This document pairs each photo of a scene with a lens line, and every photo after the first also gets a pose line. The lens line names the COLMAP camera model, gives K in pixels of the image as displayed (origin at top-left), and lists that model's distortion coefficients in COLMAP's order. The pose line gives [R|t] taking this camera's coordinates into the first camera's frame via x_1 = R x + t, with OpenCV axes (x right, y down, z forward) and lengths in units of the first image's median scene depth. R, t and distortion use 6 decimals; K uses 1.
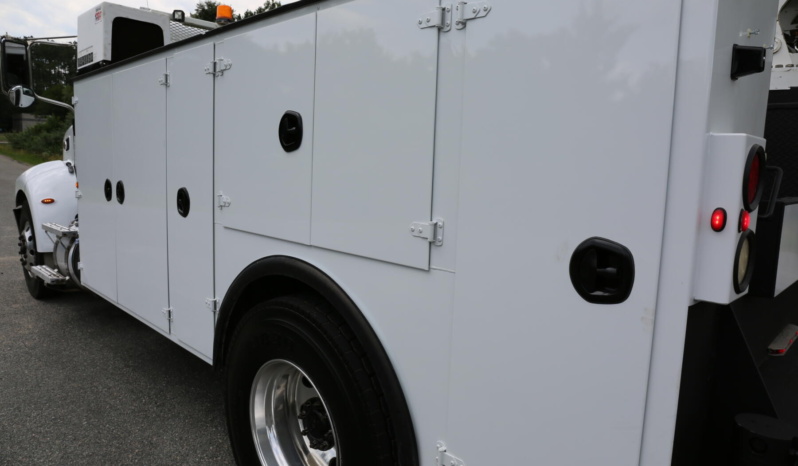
lens RADIAL K [[544.6, 0, 396.4], [0, 544.6, 233.3], [0, 0, 1]] dist [-0.113633, 0.099904]
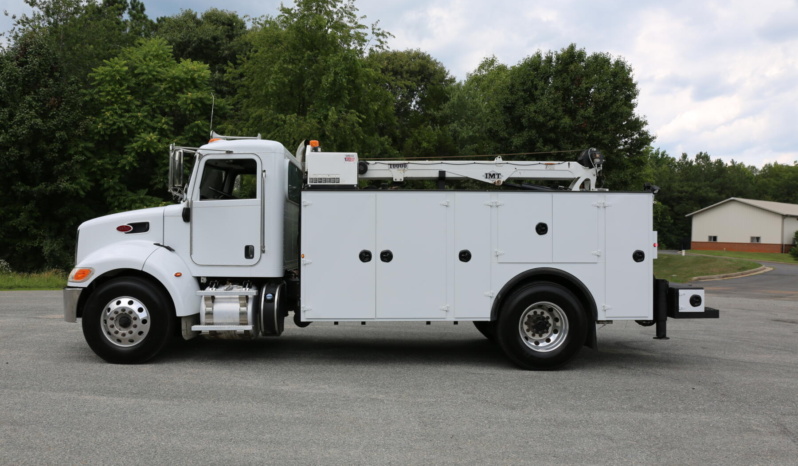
lens RADIAL K [[609.5, 0, 399.0], [0, 609.5, 233.0], [0, 0, 1]] dist [-0.085169, 0.088803]
pose [[0.686919, -0.020966, 0.726432, -1.516918], [0.112019, 0.990692, -0.077334, 0.010256], [-0.718049, 0.134496, 0.682873, -0.386038]]
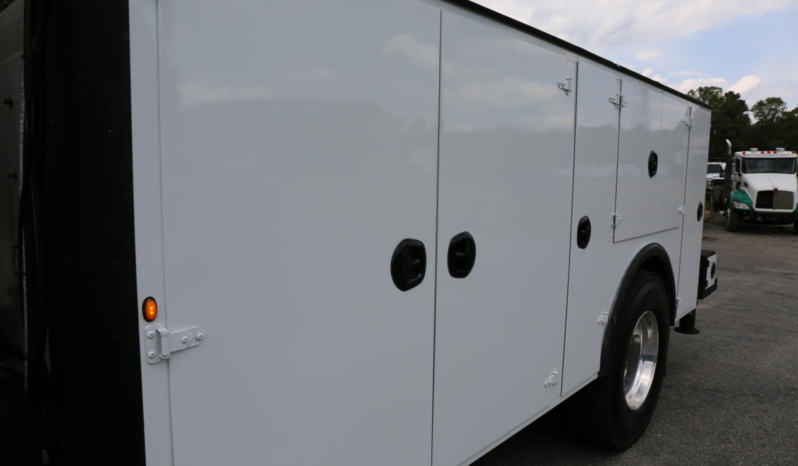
lens RADIAL K [[544.6, 0, 396.4], [0, 544.6, 233.3], [0, 0, 1]] dist [-0.113633, 0.099904]
pose [[-0.033256, -0.145211, 0.988842, -0.756734], [0.113994, 0.982381, 0.148096, -0.134057], [-0.992925, 0.117648, -0.016117, 0.785241]]
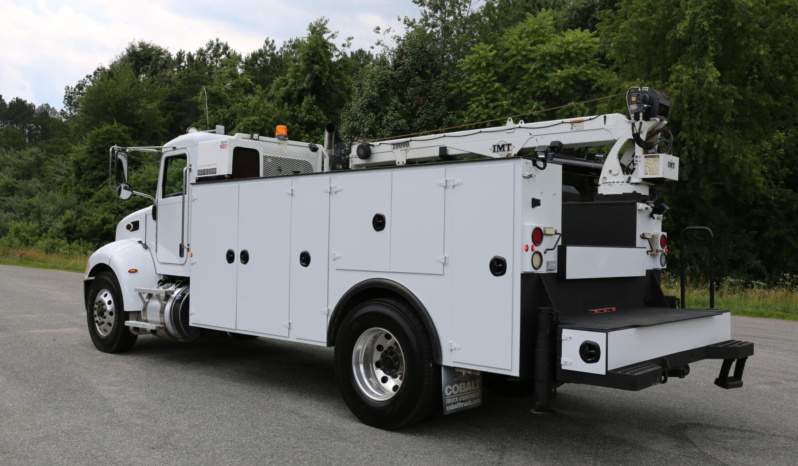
lens RADIAL K [[746.0, 0, 404.8], [0, 746.0, 233.6], [0, 0, 1]] dist [-0.065729, 0.140570]
pose [[0.998780, -0.017447, 0.046202, -0.102450], [0.023720, 0.990021, -0.138912, 0.129290], [-0.043317, 0.139838, 0.989226, -0.917298]]
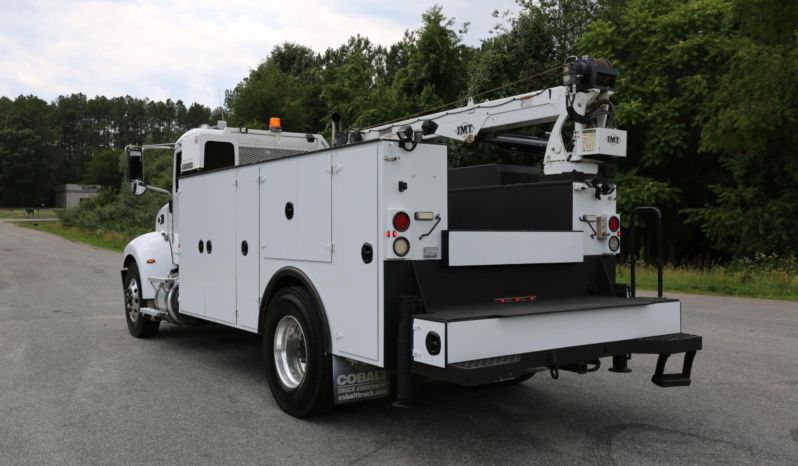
lens RADIAL K [[748.6, 0, 399.0], [0, 748.6, 233.0], [0, 0, 1]] dist [-0.067694, 0.127031]
pose [[0.982591, -0.035394, -0.182380, 0.362336], [0.011800, 0.991592, -0.128865, 0.137931], [0.185408, 0.124469, 0.974747, -0.861125]]
